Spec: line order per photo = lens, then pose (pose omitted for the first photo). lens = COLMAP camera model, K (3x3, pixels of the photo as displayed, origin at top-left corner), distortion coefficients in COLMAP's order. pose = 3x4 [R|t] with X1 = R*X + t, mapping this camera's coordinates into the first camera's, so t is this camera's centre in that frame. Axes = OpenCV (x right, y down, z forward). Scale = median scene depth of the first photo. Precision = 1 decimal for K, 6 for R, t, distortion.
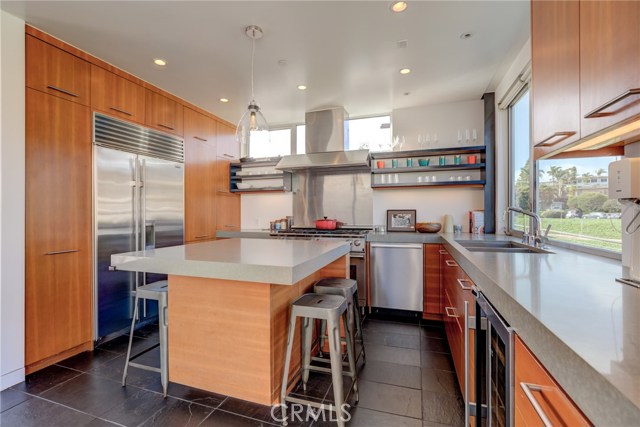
lens RADIAL K [[290.1, 0, 313.1], [0, 290.1, 214.1], [0, 0, 1]] dist [-0.001643, -0.000110]
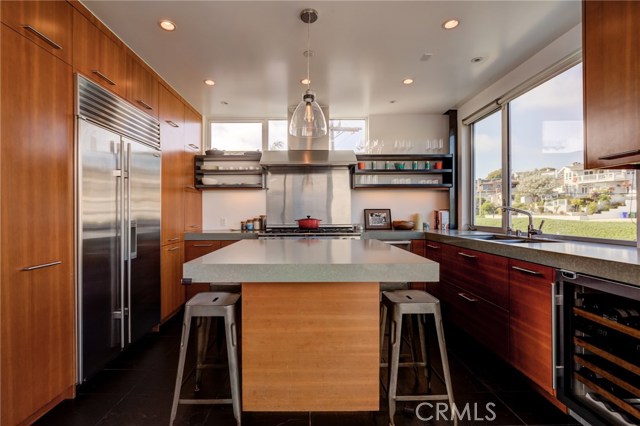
lens RADIAL K [[290.1, 0, 313.1], [0, 290.1, 213.6], [0, 0, 1]] dist [-0.001643, -0.000110]
pose [[0.942902, -0.001212, 0.333068, -0.312156], [0.001907, 0.999997, -0.001761, 0.004179], [-0.333065, 0.002295, 0.942901, 0.076017]]
